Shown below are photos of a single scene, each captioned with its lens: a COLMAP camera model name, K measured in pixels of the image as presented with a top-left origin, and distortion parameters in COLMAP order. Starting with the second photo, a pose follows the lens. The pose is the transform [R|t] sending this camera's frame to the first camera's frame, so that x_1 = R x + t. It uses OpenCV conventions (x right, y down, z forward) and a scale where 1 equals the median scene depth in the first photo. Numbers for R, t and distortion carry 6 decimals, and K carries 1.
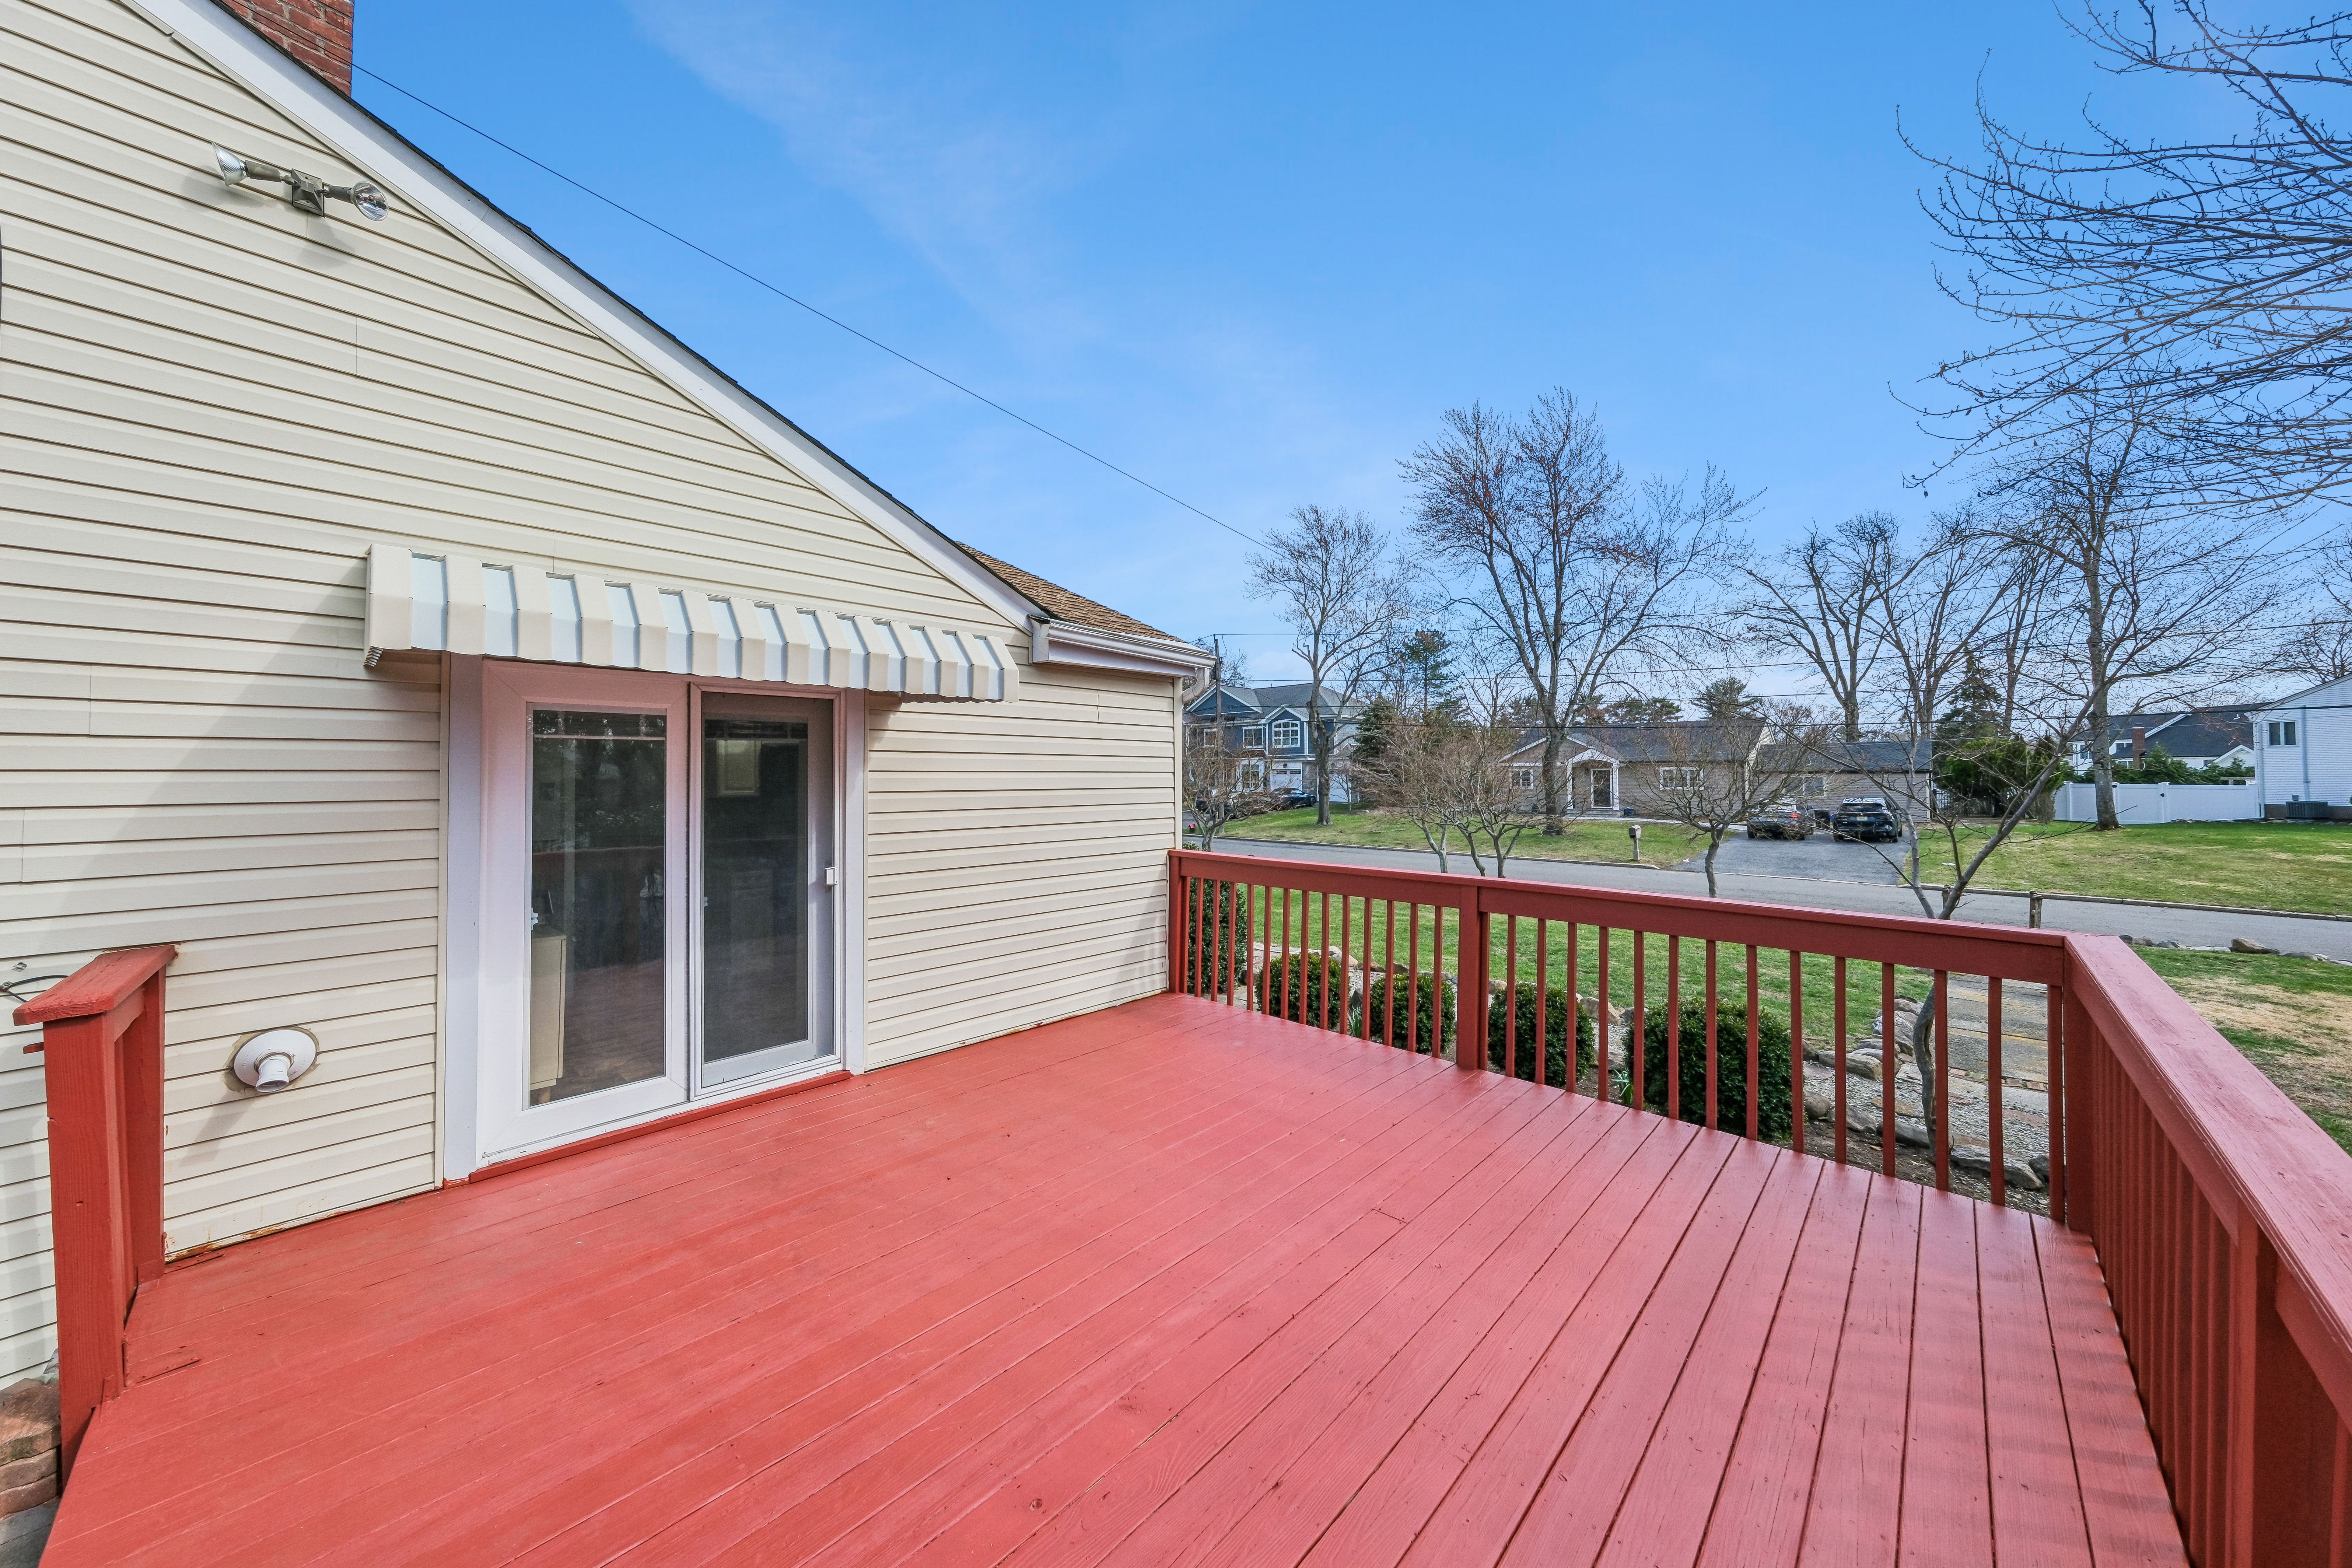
lens RADIAL K [[830.5, 0, 1188.3], [0, 830.5, 759.9], [0, 0, 1]] dist [-0.000609, 0.003023]
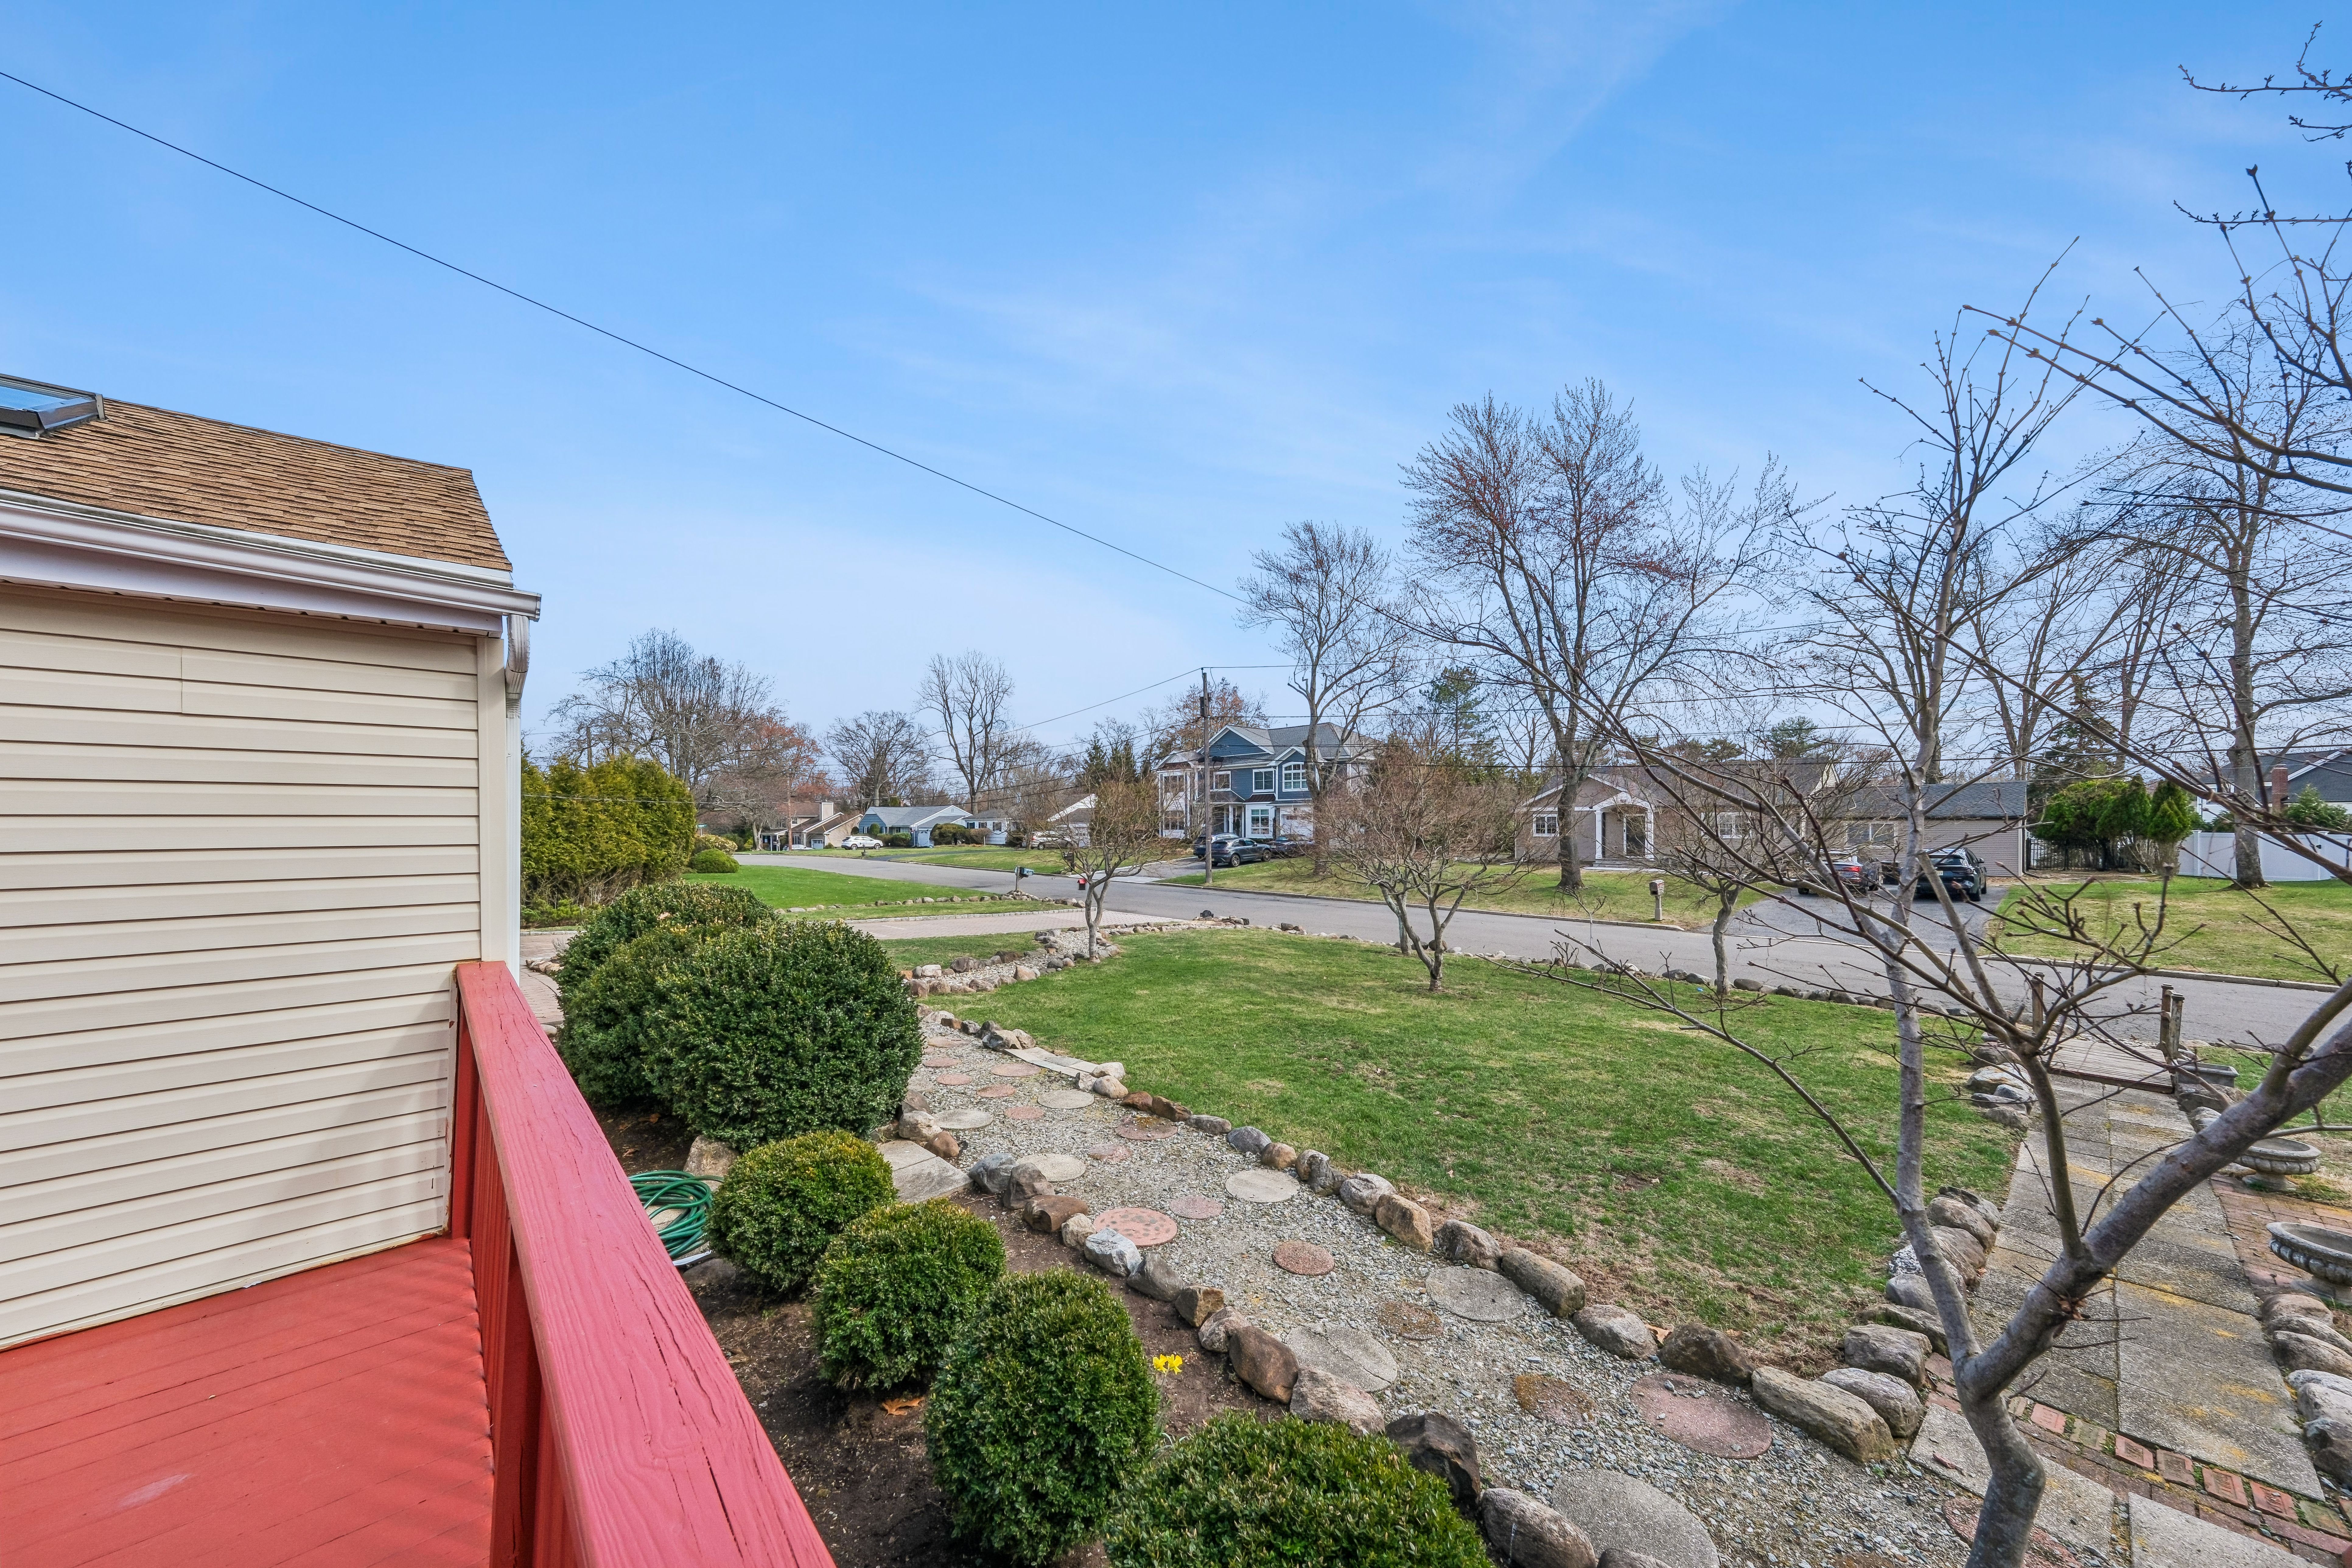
lens RADIAL K [[830.5, 0, 1183.2], [0, 830.5, 827.0], [0, 0, 1]] dist [-0.000609, 0.003023]
pose [[0.997988, 0.002812, -0.063339, 0.079055], [-0.001112, 0.999639, 0.026856, 0.001209], [0.063392, -0.026732, 0.997631, 0.085831]]
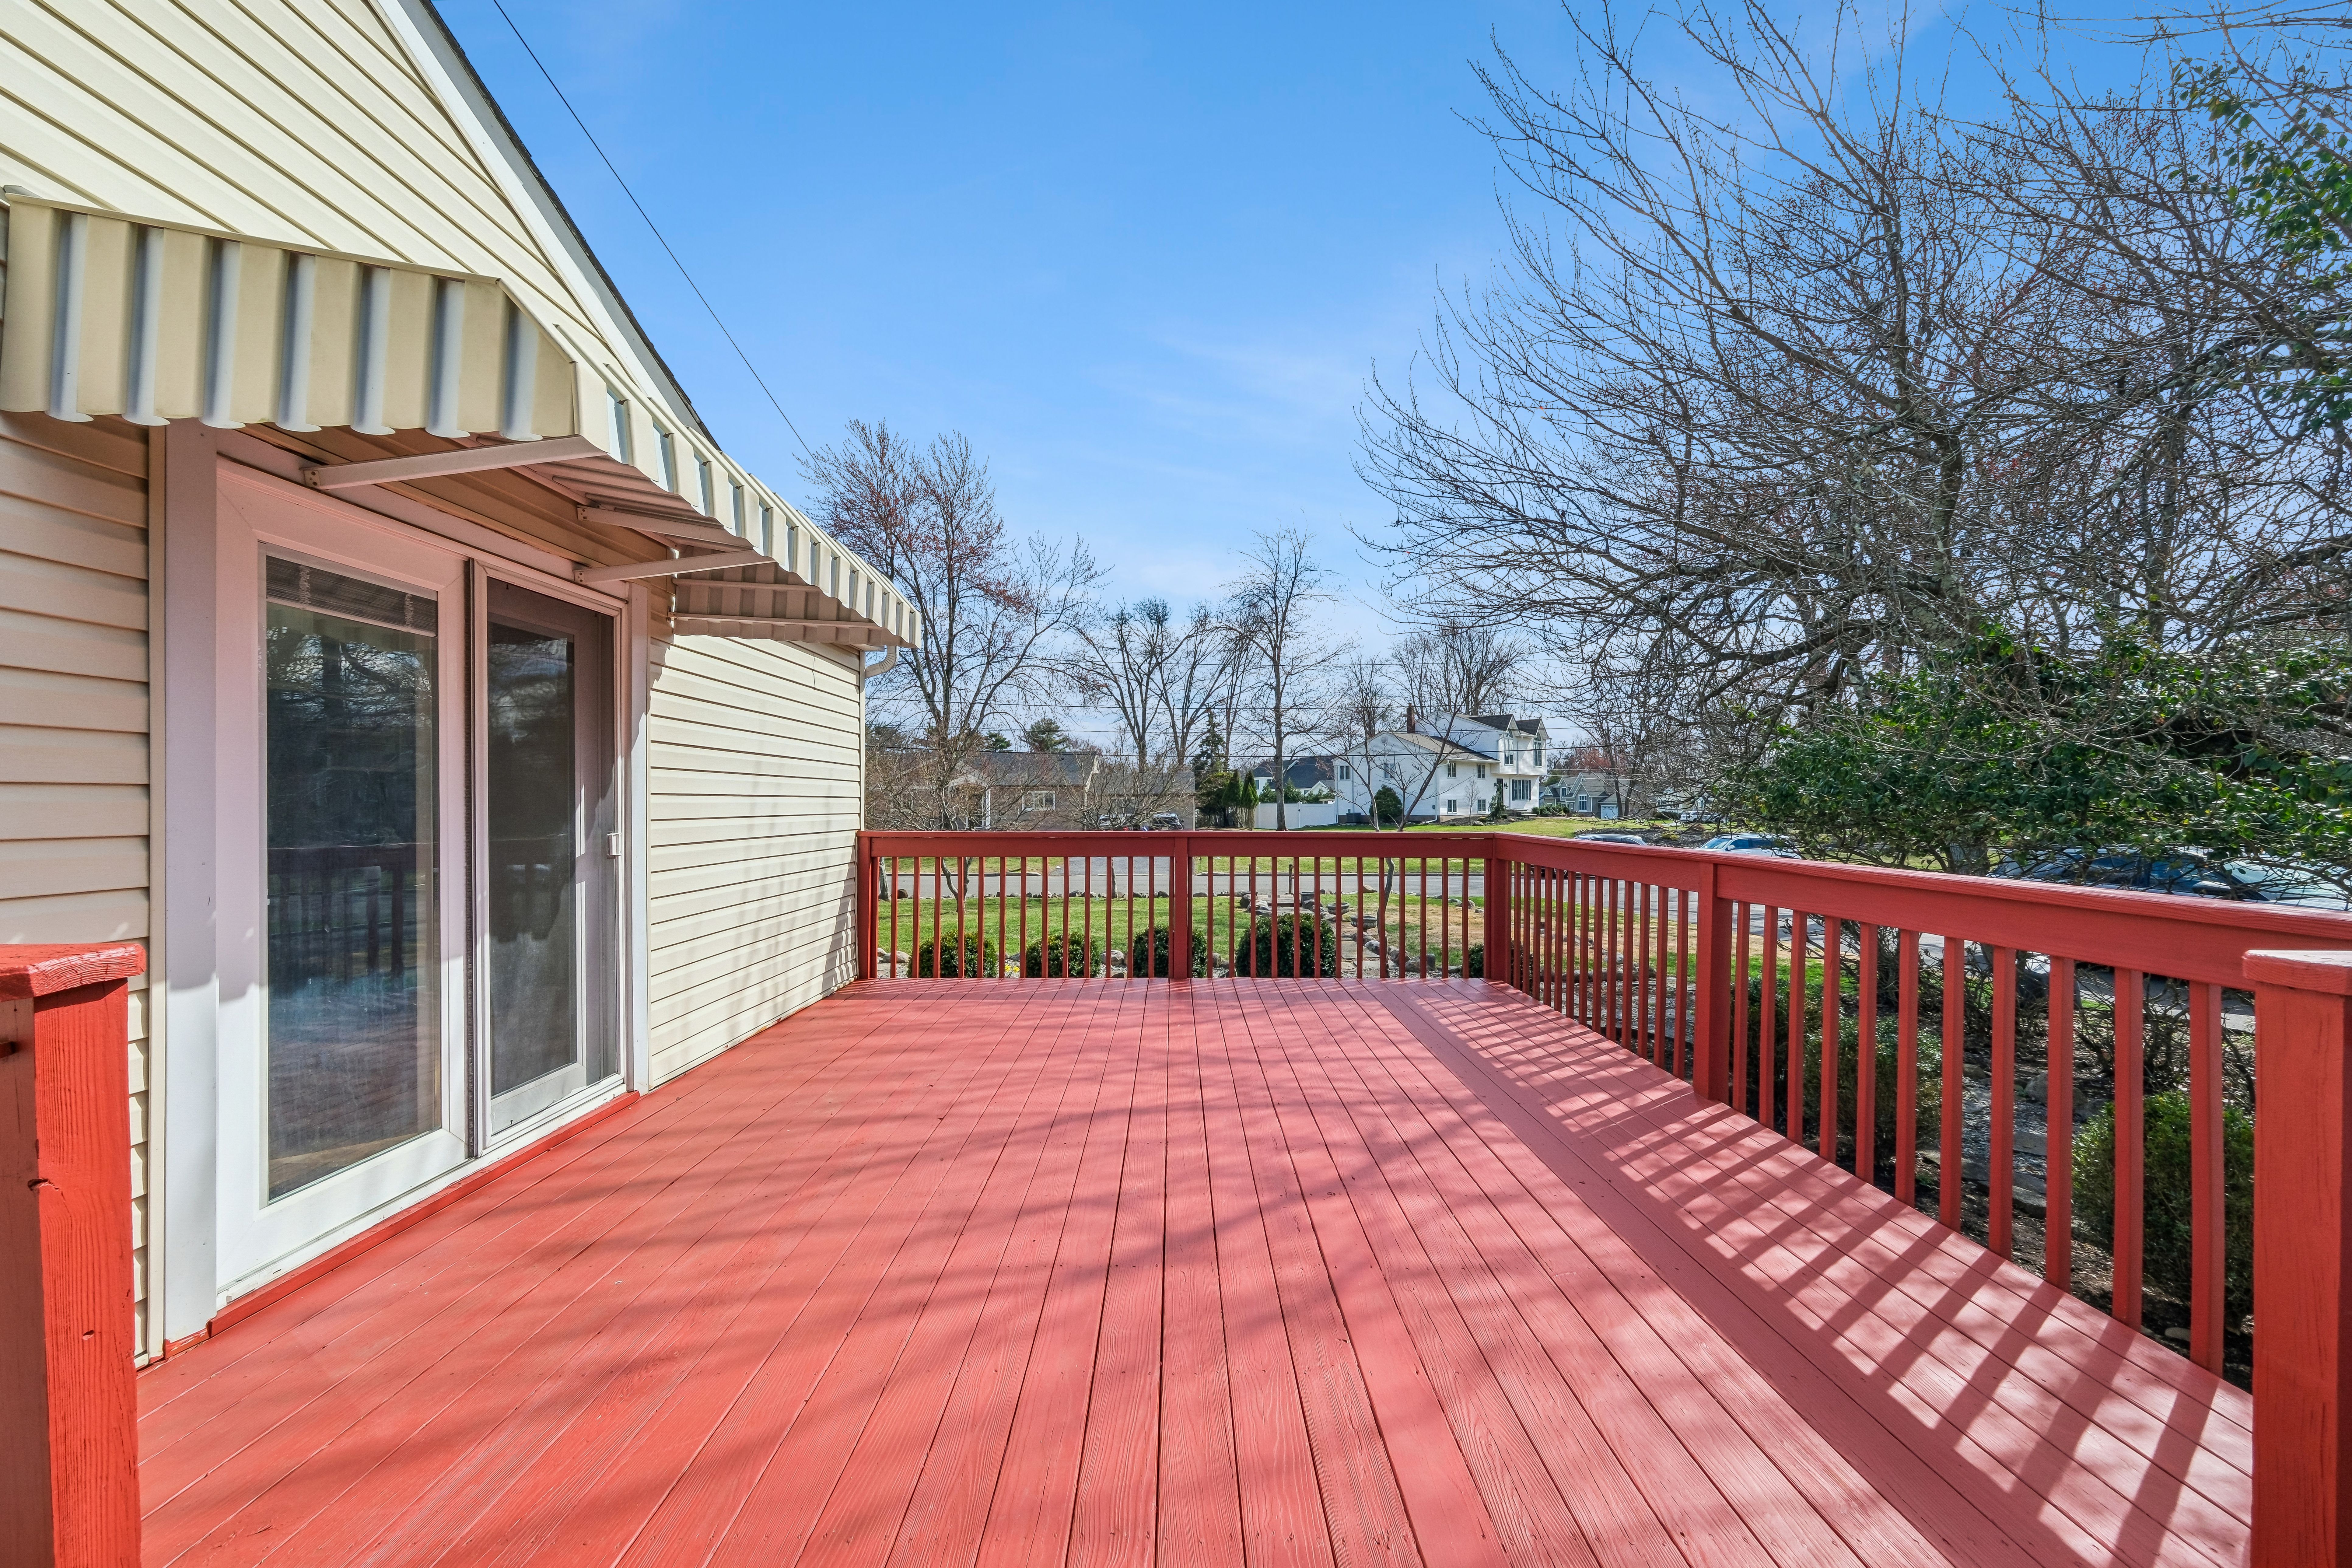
lens RADIAL K [[830.5, 0, 1197.0], [0, 830.5, 806.7], [0, 0, 1]] dist [-0.000609, 0.003023]
pose [[0.717110, -0.006526, 0.696929, -0.073130], [-0.008221, 0.999807, 0.017822, 0.010776], [-0.696911, -0.018510, 0.716919, 0.008250]]
